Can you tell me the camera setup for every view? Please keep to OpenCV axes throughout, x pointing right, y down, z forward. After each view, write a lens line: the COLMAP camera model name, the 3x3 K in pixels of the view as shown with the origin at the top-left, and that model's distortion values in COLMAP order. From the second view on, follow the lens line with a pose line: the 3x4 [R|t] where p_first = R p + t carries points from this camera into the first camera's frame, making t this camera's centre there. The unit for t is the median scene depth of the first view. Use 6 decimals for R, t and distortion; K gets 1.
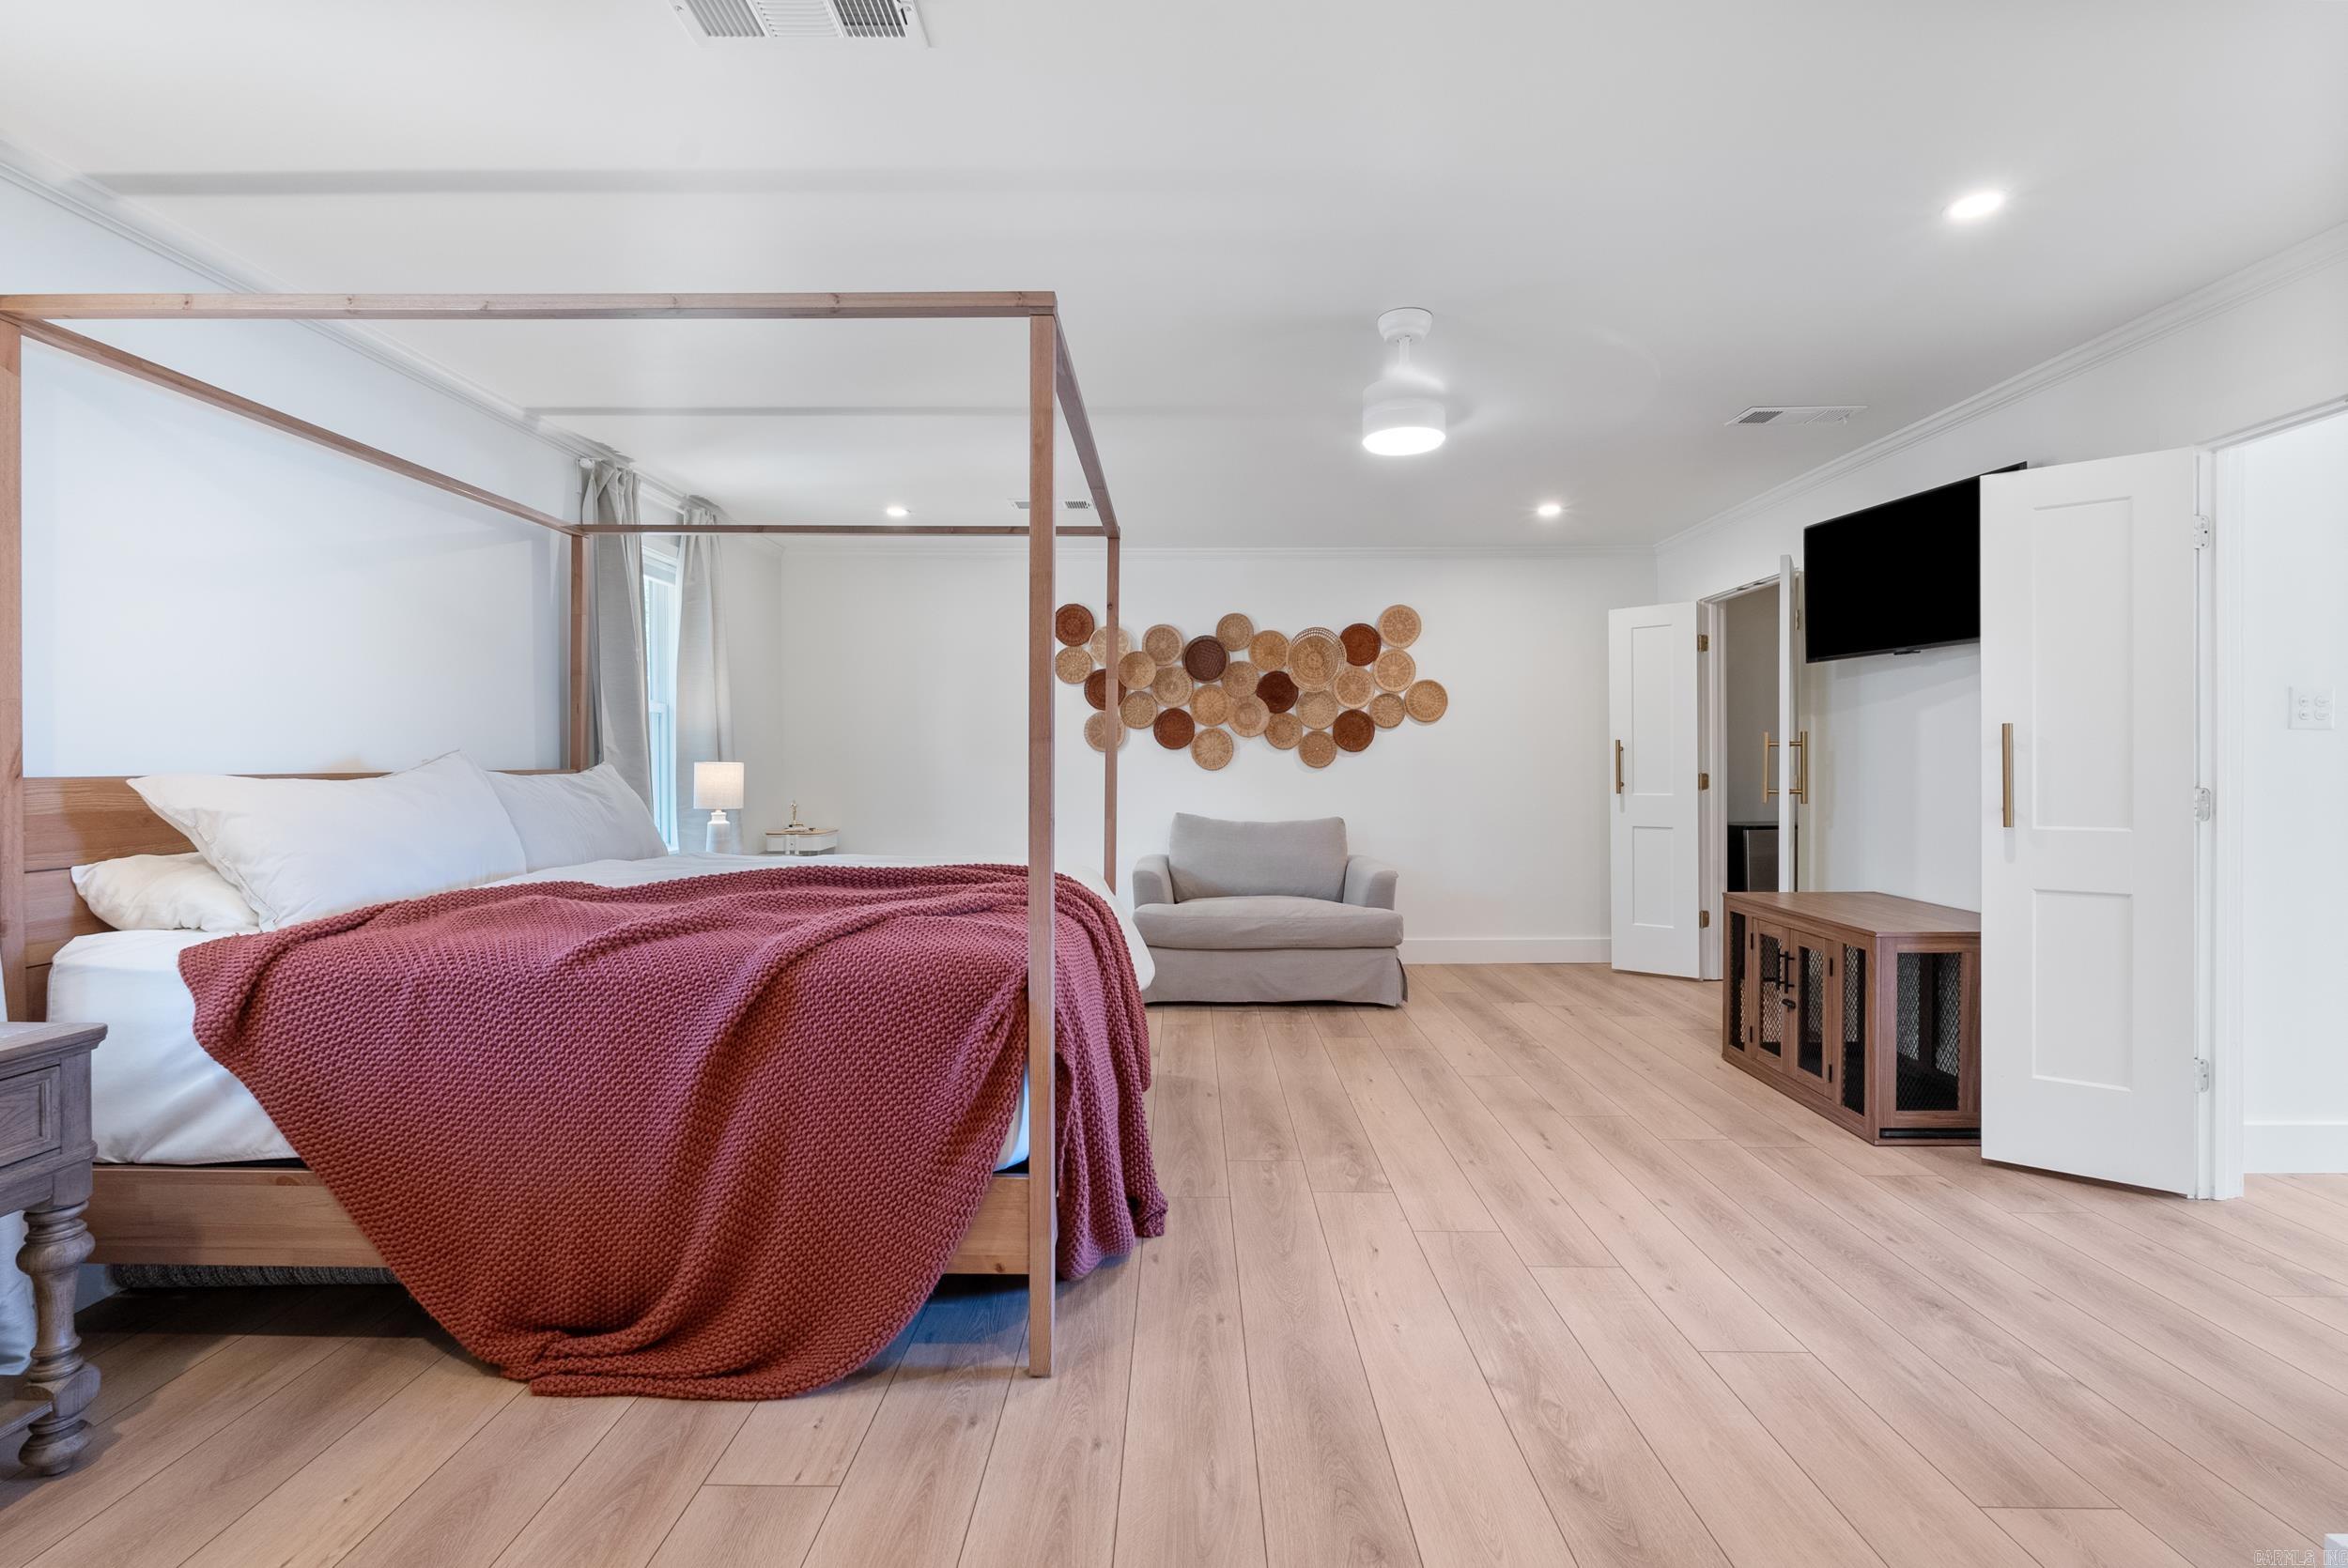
lens RADIAL K [[1050.3, 0, 1173.7], [0, 1050.3, 759.0], [0, 0, 1]] dist [-0.003689, 0.000020]
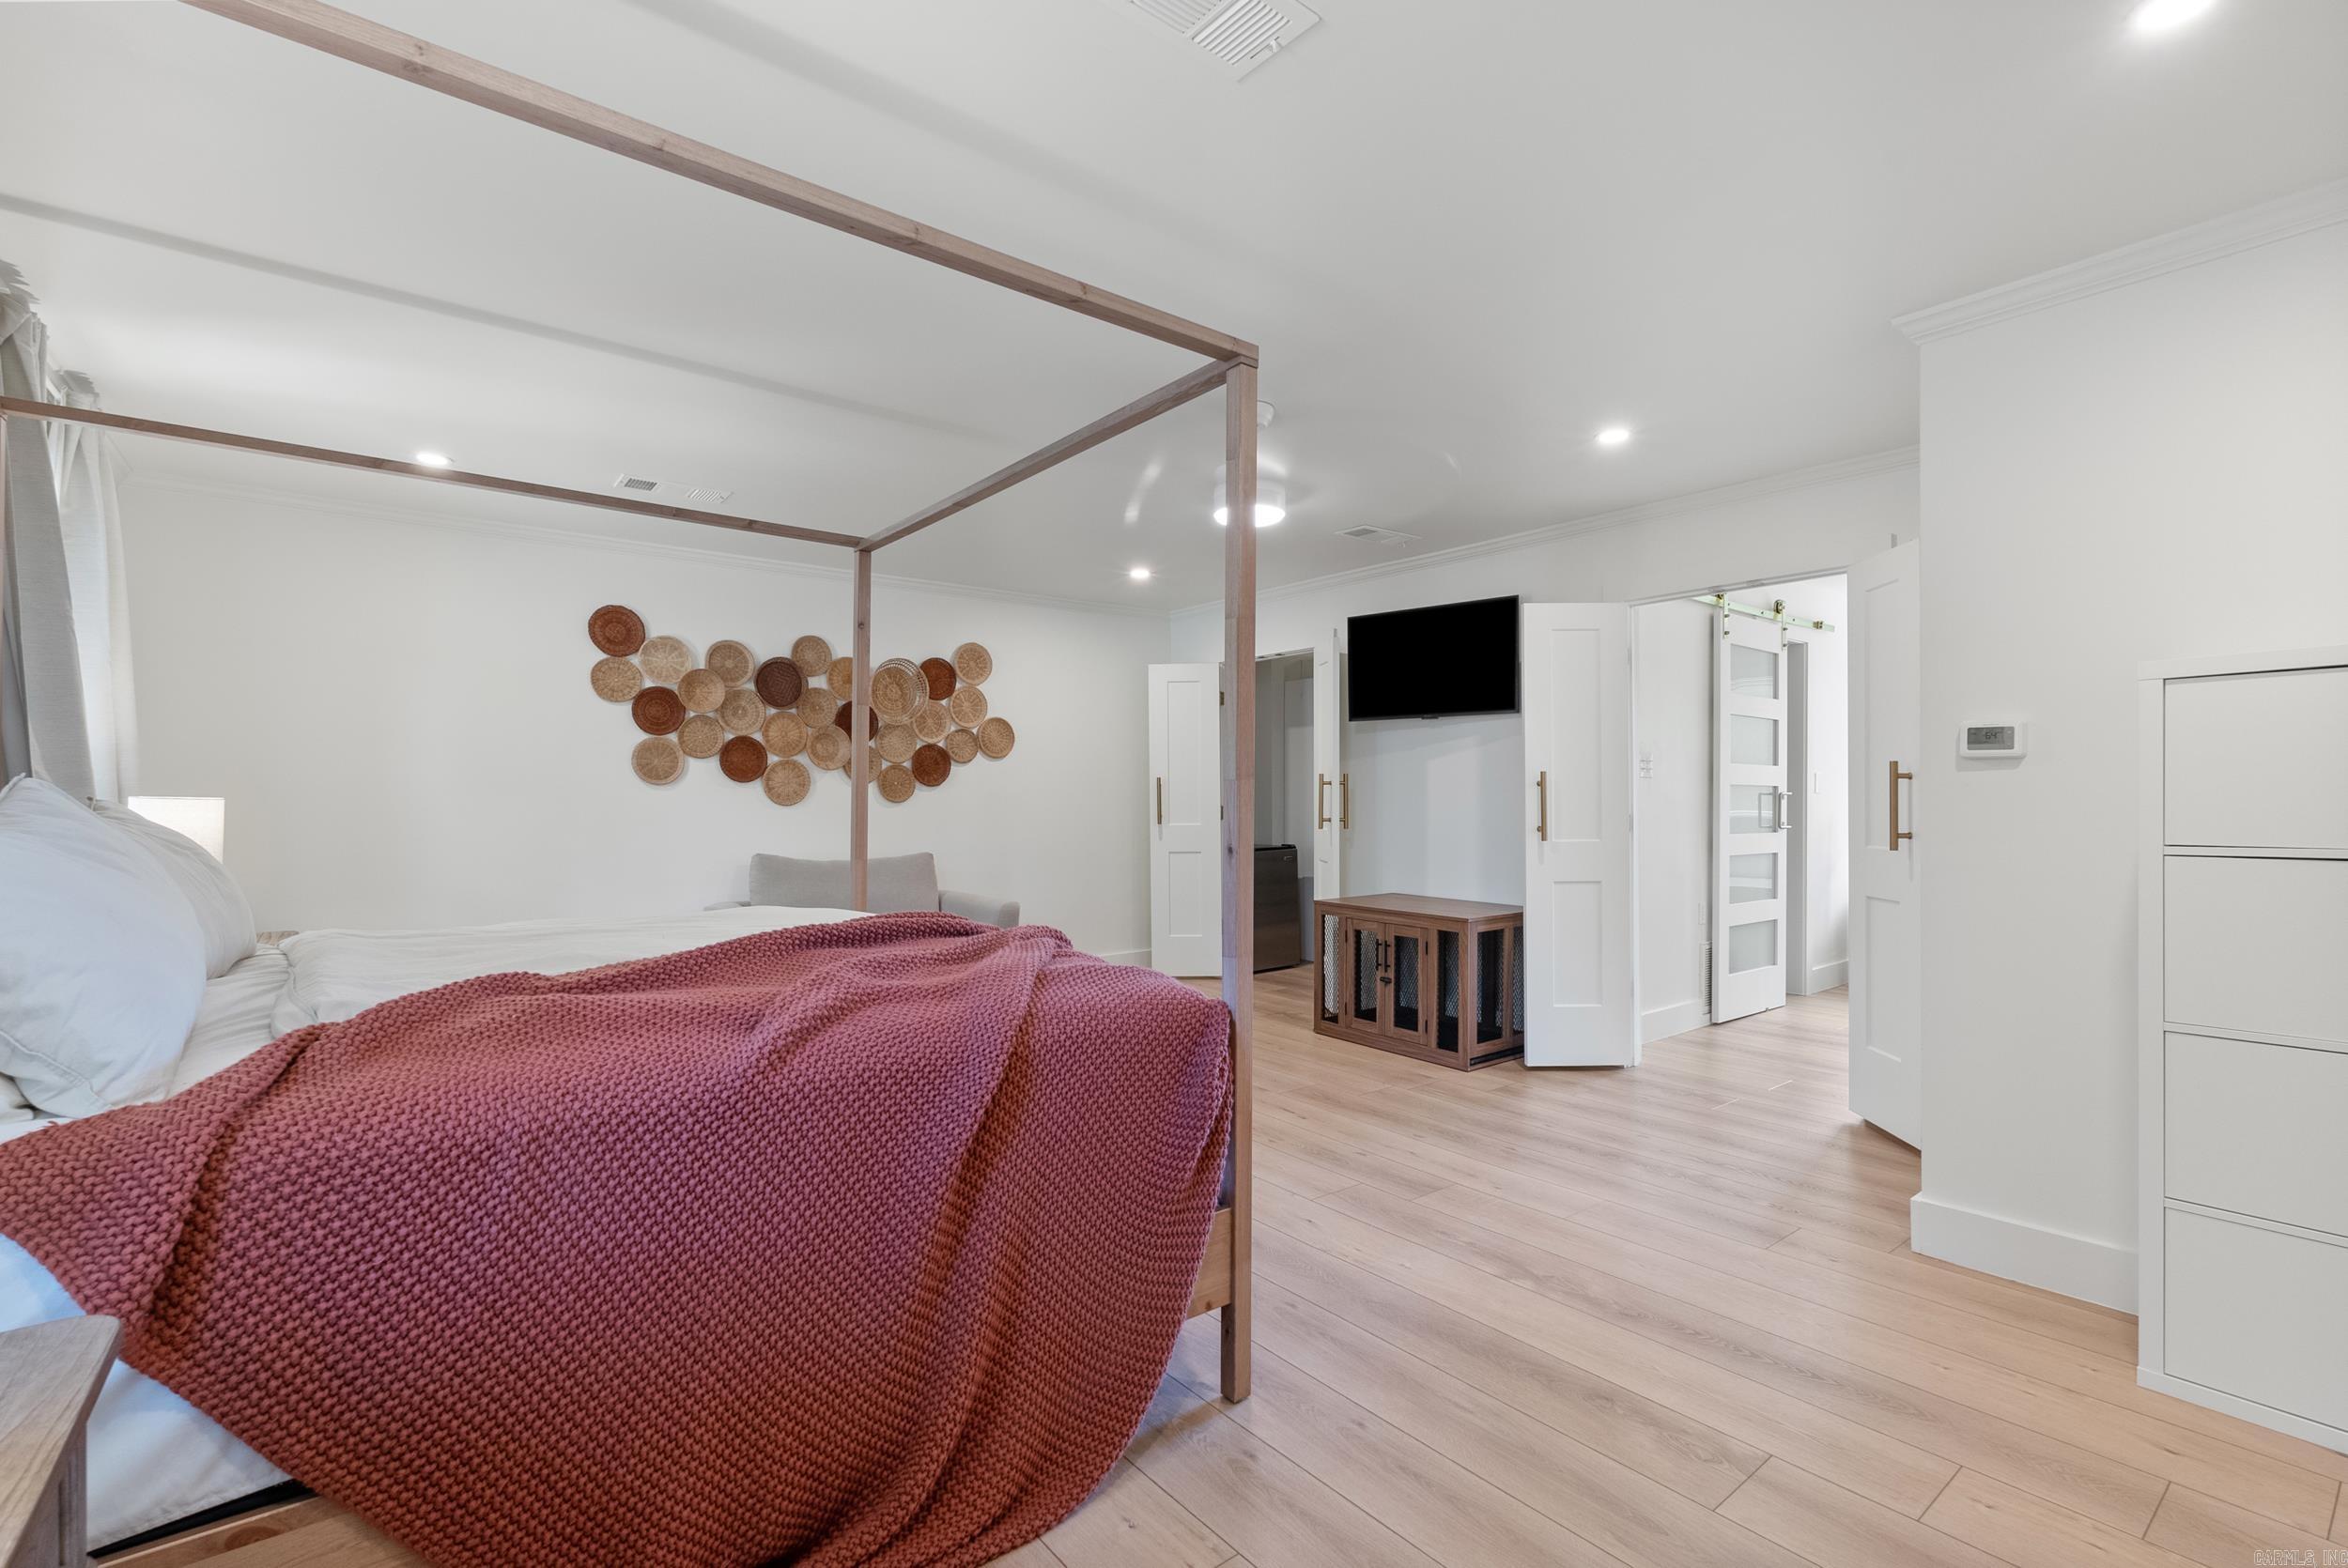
lens RADIAL K [[1055.8, 0, 1174.0], [0, 1055.8, 784.0], [0, 0, 1]] dist [-0.002376, 0.000258]
pose [[0.777033, 0.007837, 0.629411, -0.329089], [-0.002406, 0.999952, -0.009481, -0.000283], [-0.629455, 0.005852, 0.777015, 0.095199]]
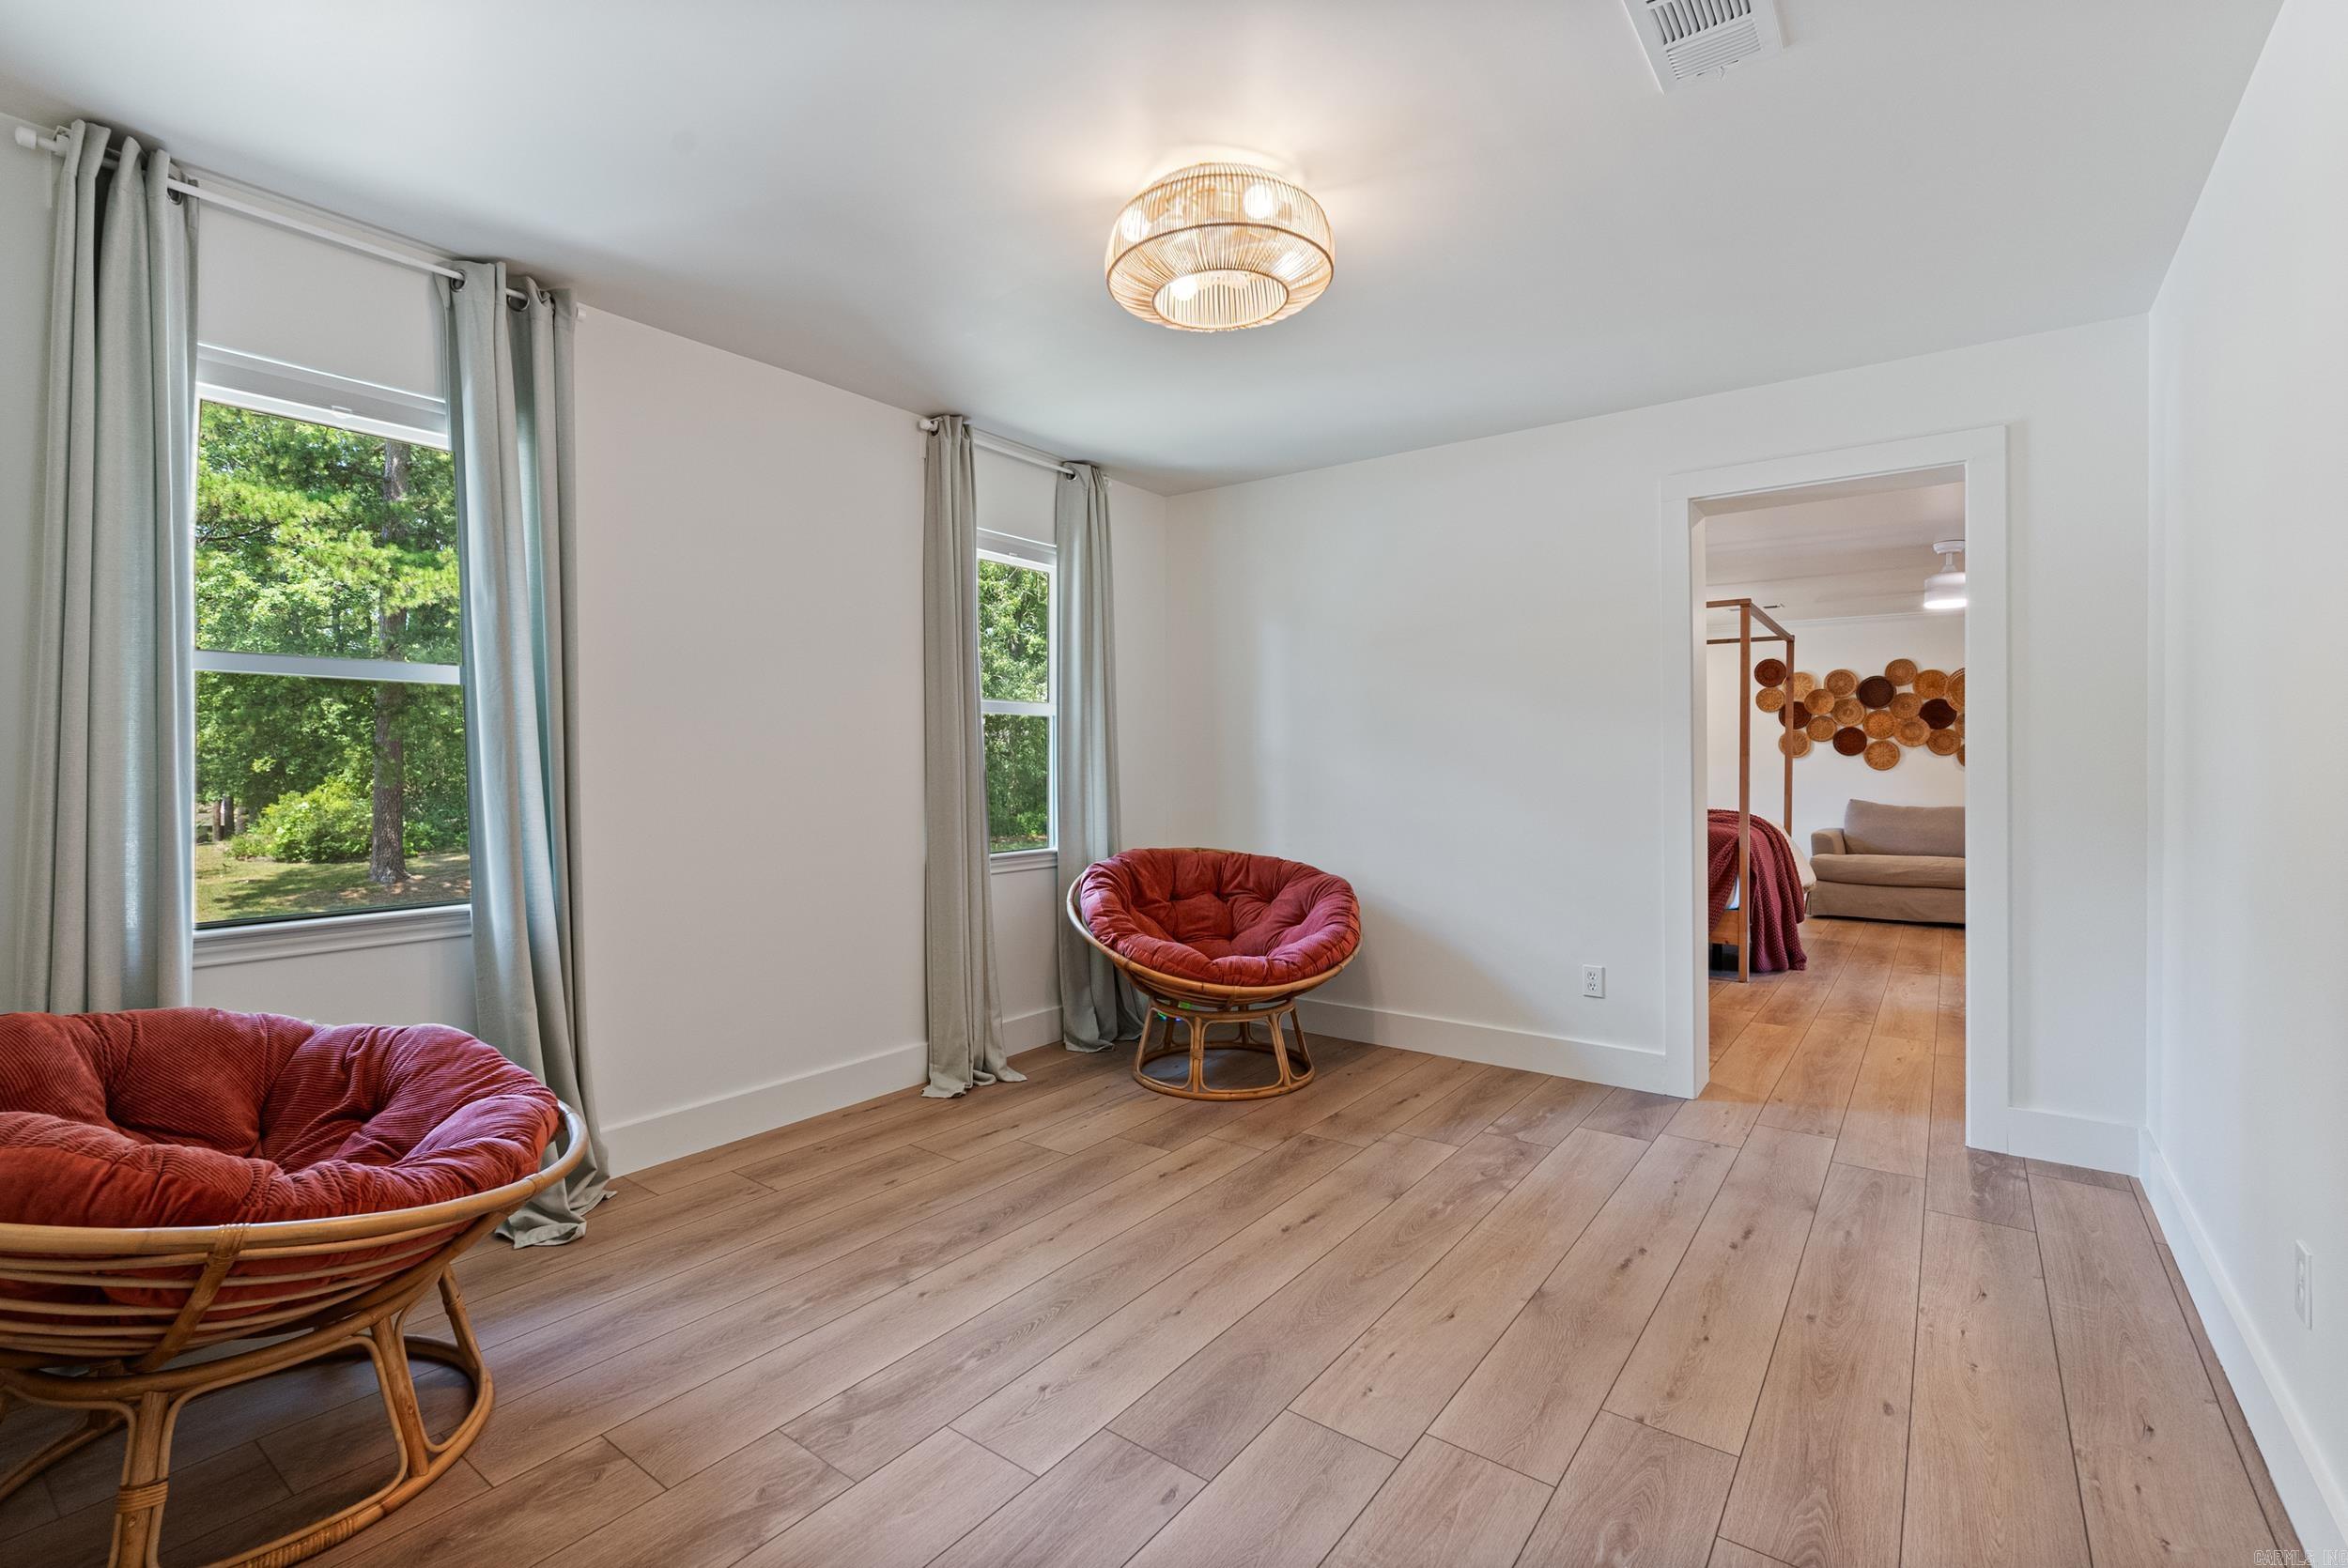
lens RADIAL K [[1050.3, 0, 1173.7], [0, 1050.3, 759.0], [0, 0, 1]] dist [-0.003689, 0.000020]
pose [[0.809167, -0.002048, -0.587575, 0.113169], [0.003130, 0.999995, 0.000825, -0.010088], [0.587571, -0.002507, 0.809169, -0.850203]]
